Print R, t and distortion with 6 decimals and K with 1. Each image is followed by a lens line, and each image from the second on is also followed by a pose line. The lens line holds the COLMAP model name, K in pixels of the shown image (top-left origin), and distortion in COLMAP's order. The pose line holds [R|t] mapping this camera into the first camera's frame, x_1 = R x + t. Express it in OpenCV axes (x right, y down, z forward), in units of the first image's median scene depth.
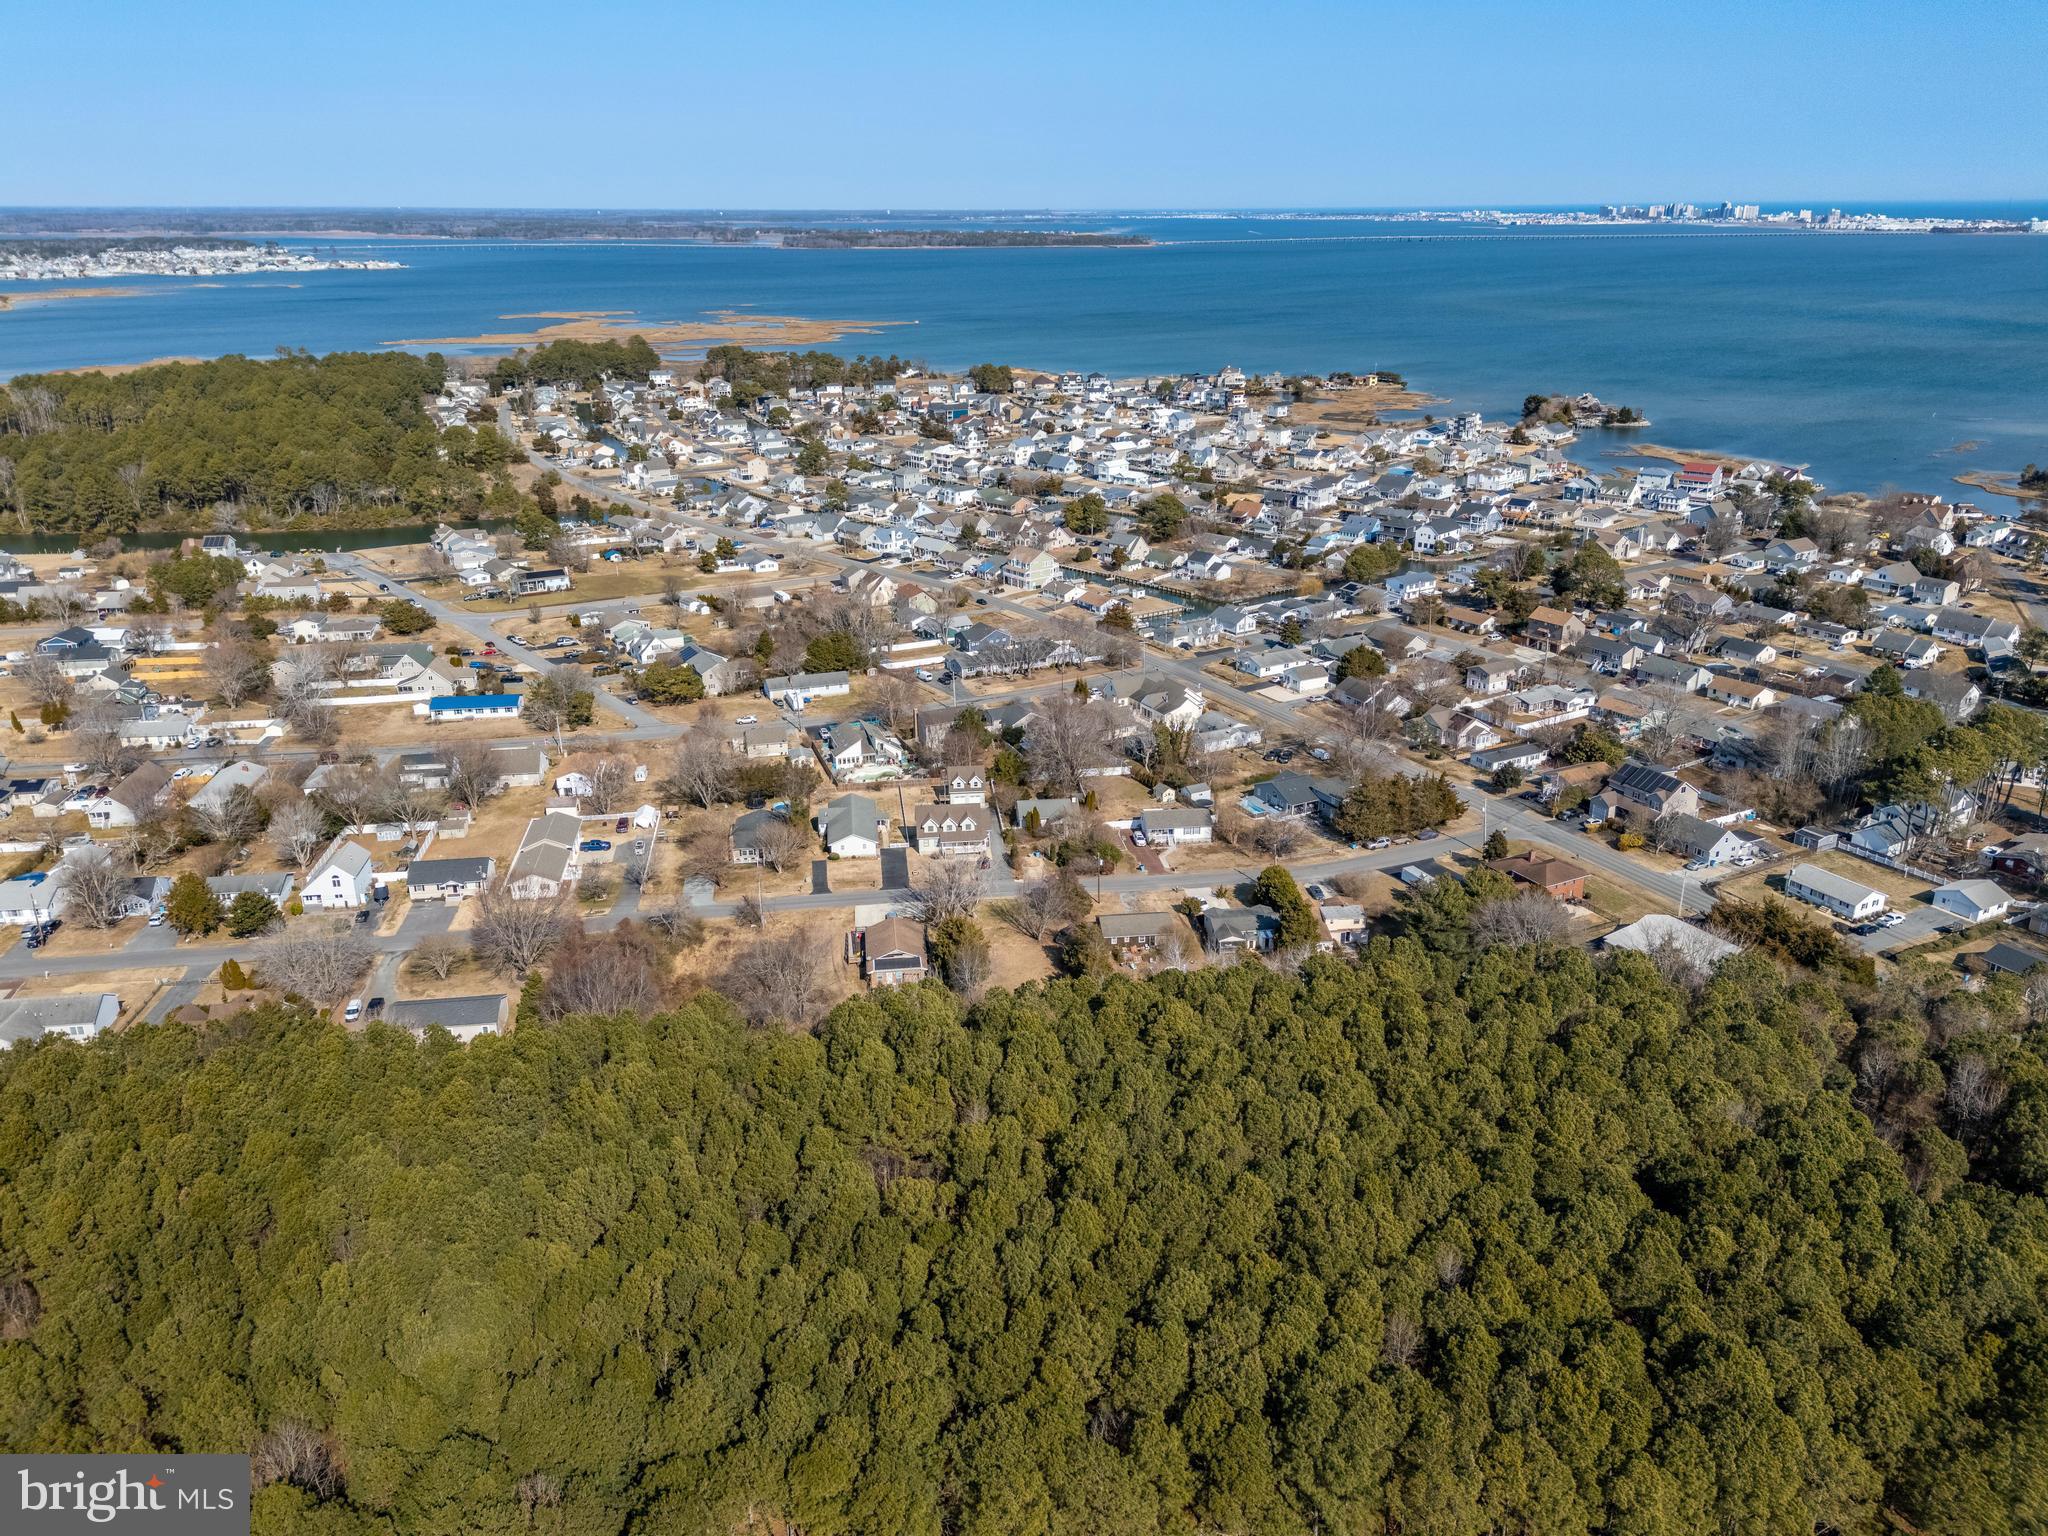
lens RADIAL K [[1460.9, 0, 1024.0], [0, 1460.9, 768.0], [0, 0, 1]] dist [0.072725, -0.061480]
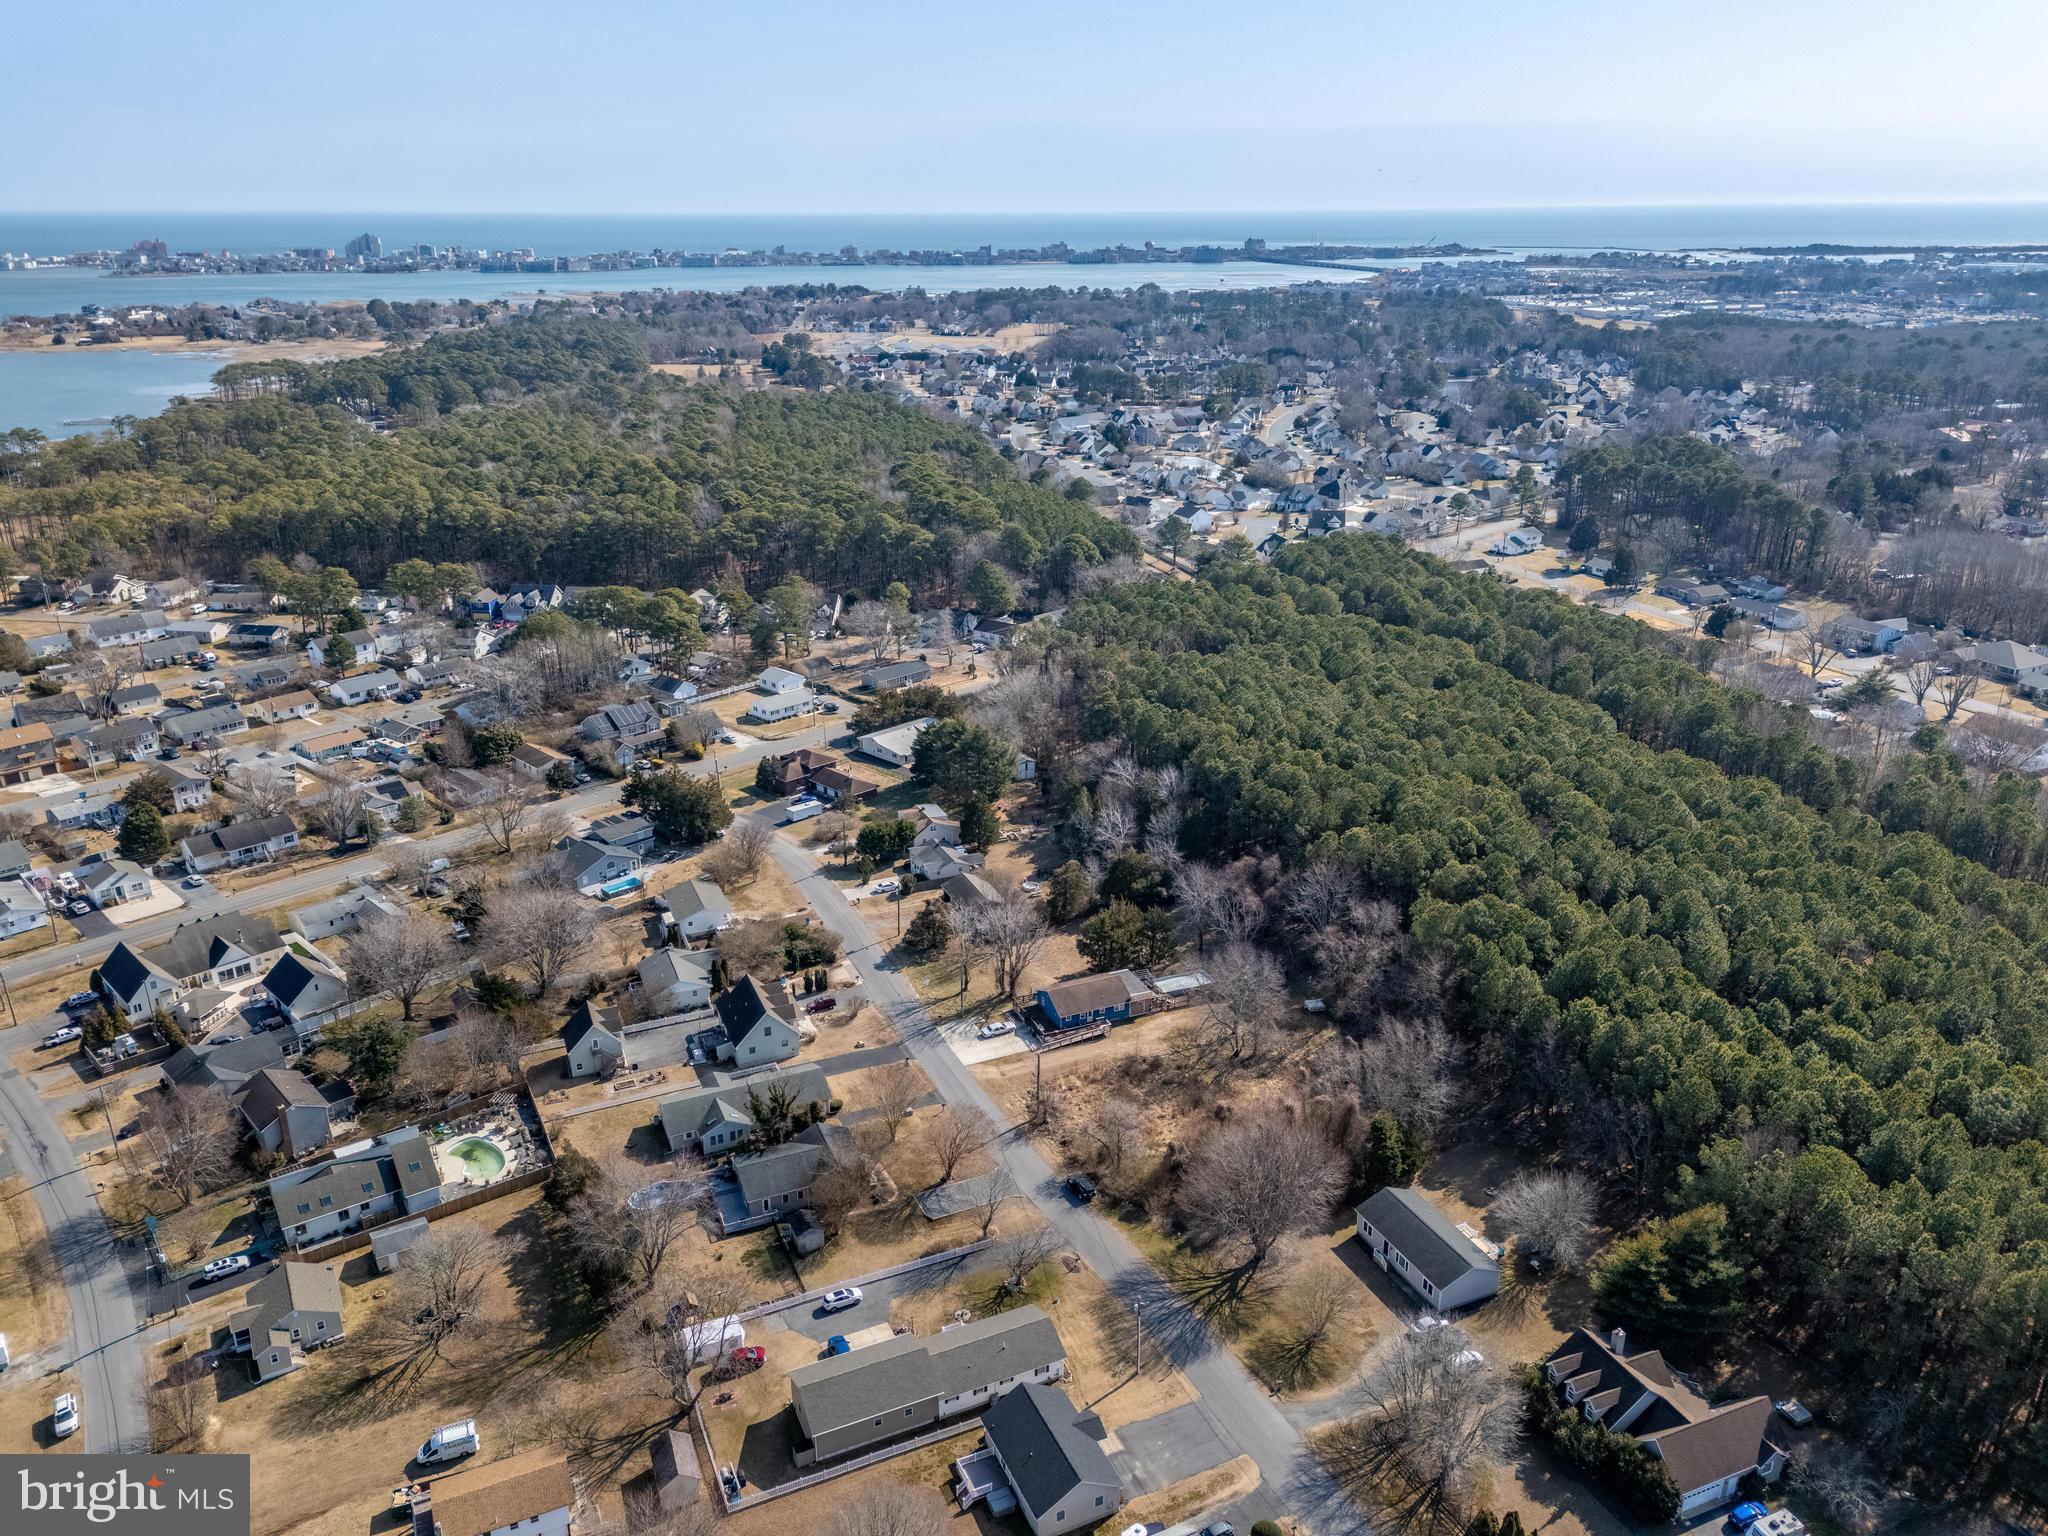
lens RADIAL K [[1460.9, 0, 1024.0], [0, 1460.9, 768.0], [0, 0, 1]] dist [0.072725, -0.061480]
pose [[-0.247476, -0.340543, 0.907076, -0.637219], [0.348745, 0.842140, 0.411312, -0.293032], [-0.903954, 0.418128, -0.089647, 0.773047]]
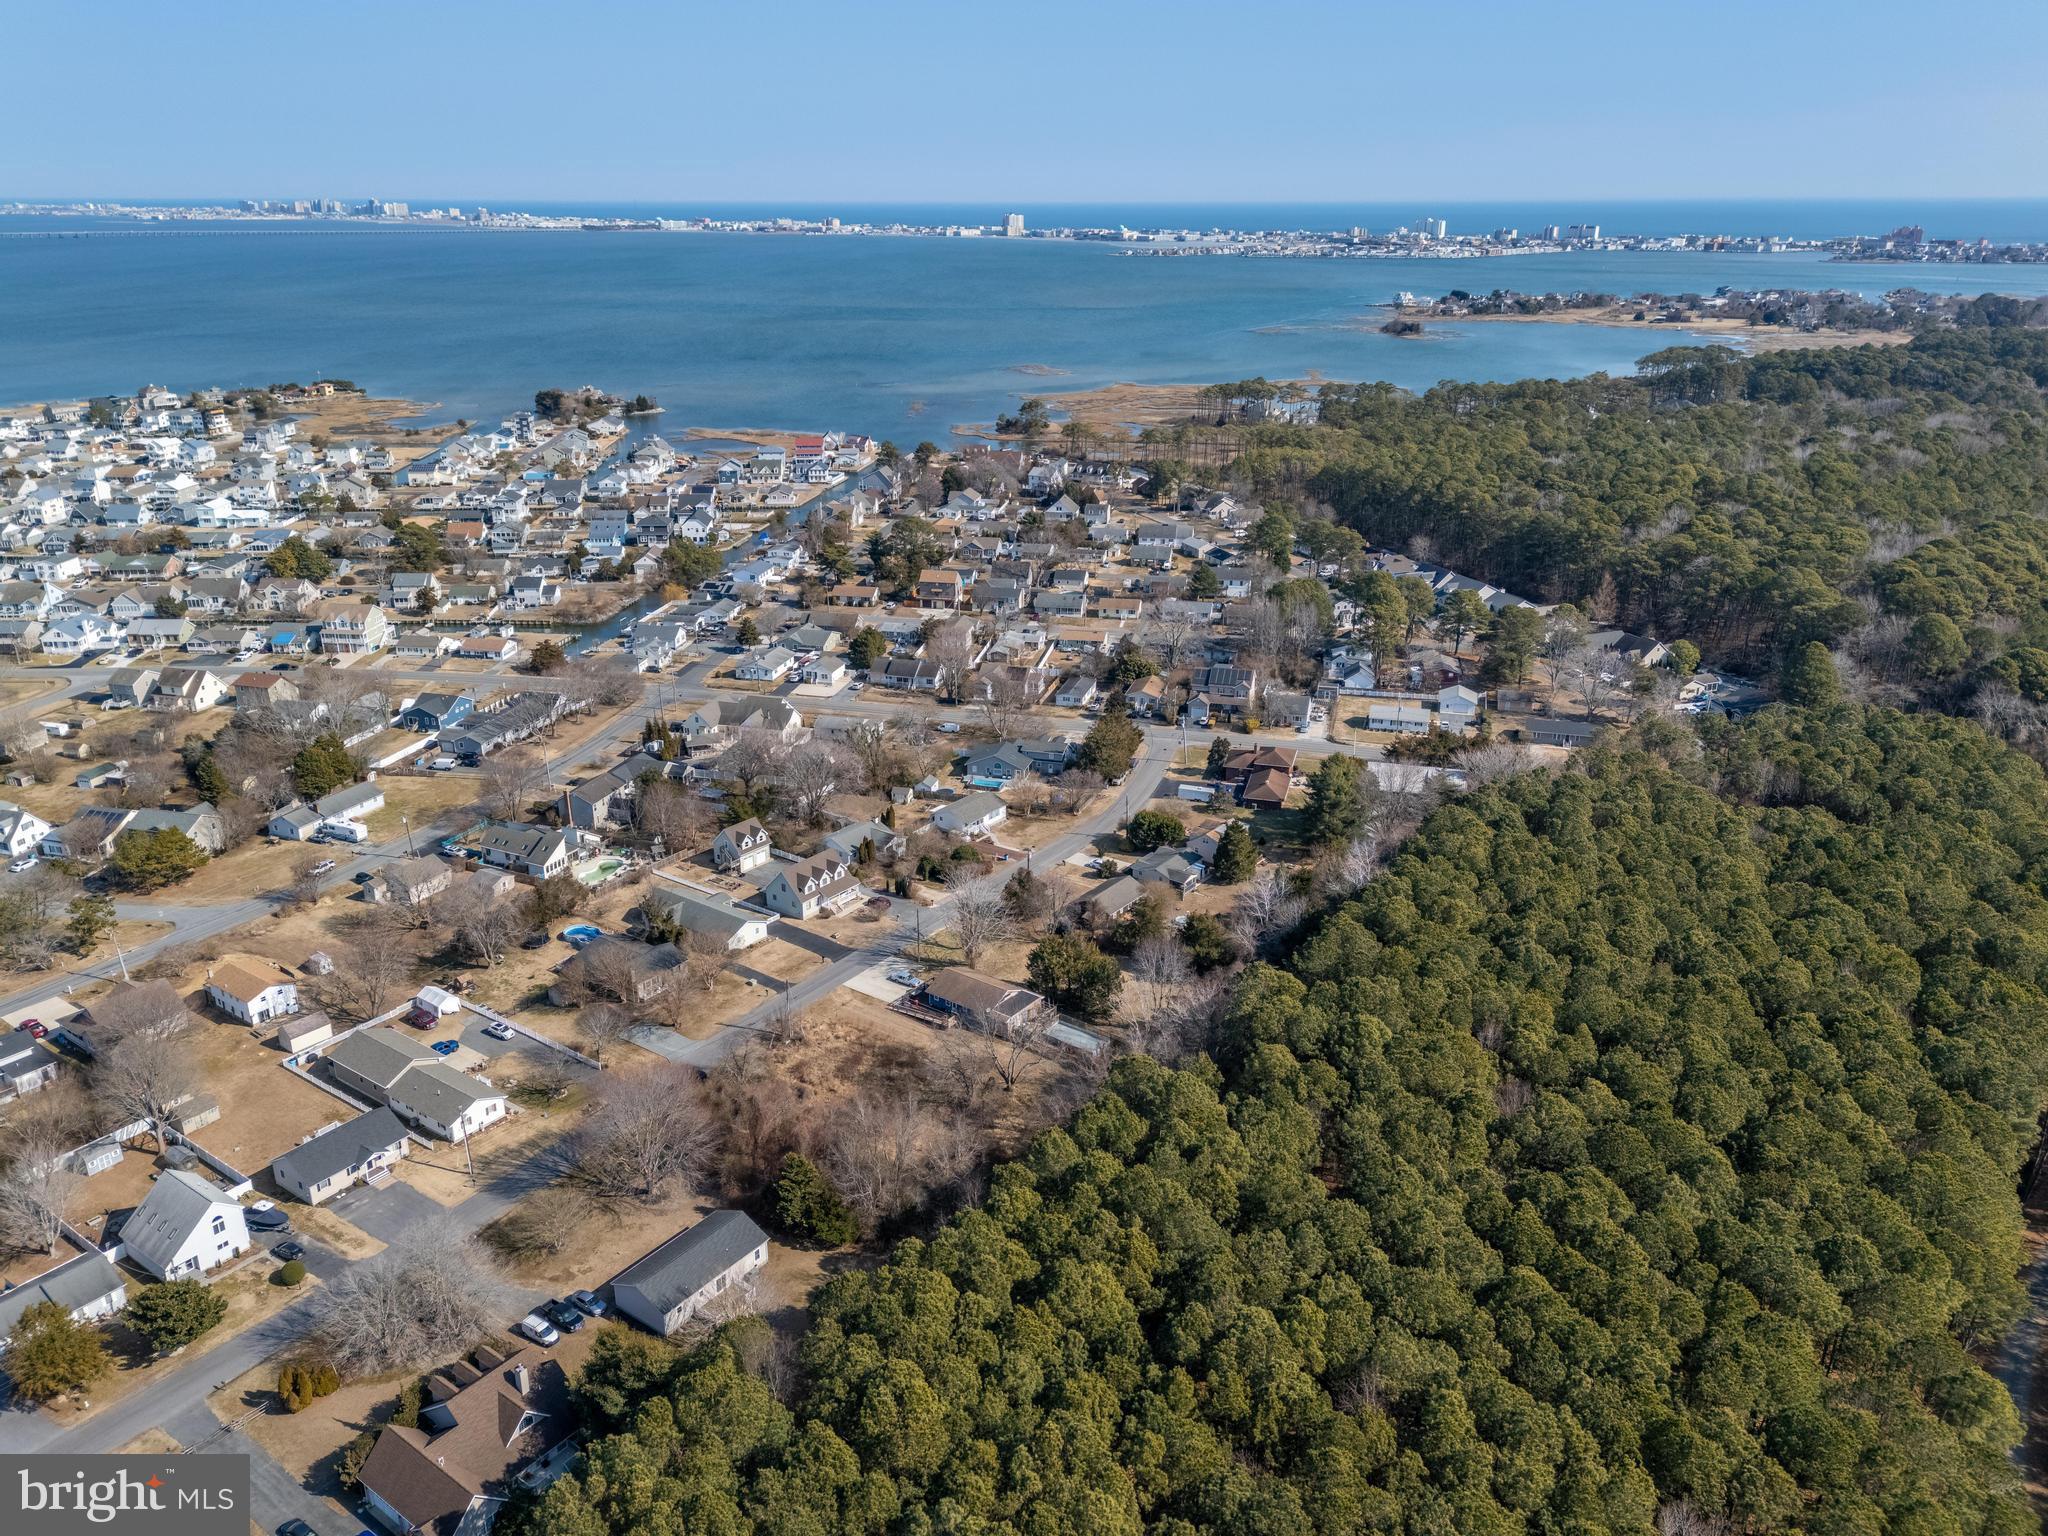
lens RADIAL K [[1460.9, 0, 1024.0], [0, 1460.9, 768.0], [0, 0, 1]] dist [0.072725, -0.061480]
pose [[0.709818, -0.252135, 0.657714, -0.465208], [0.250609, 0.963042, 0.098720, -0.074101], [-0.658297, 0.094755, 0.746771, 0.195859]]
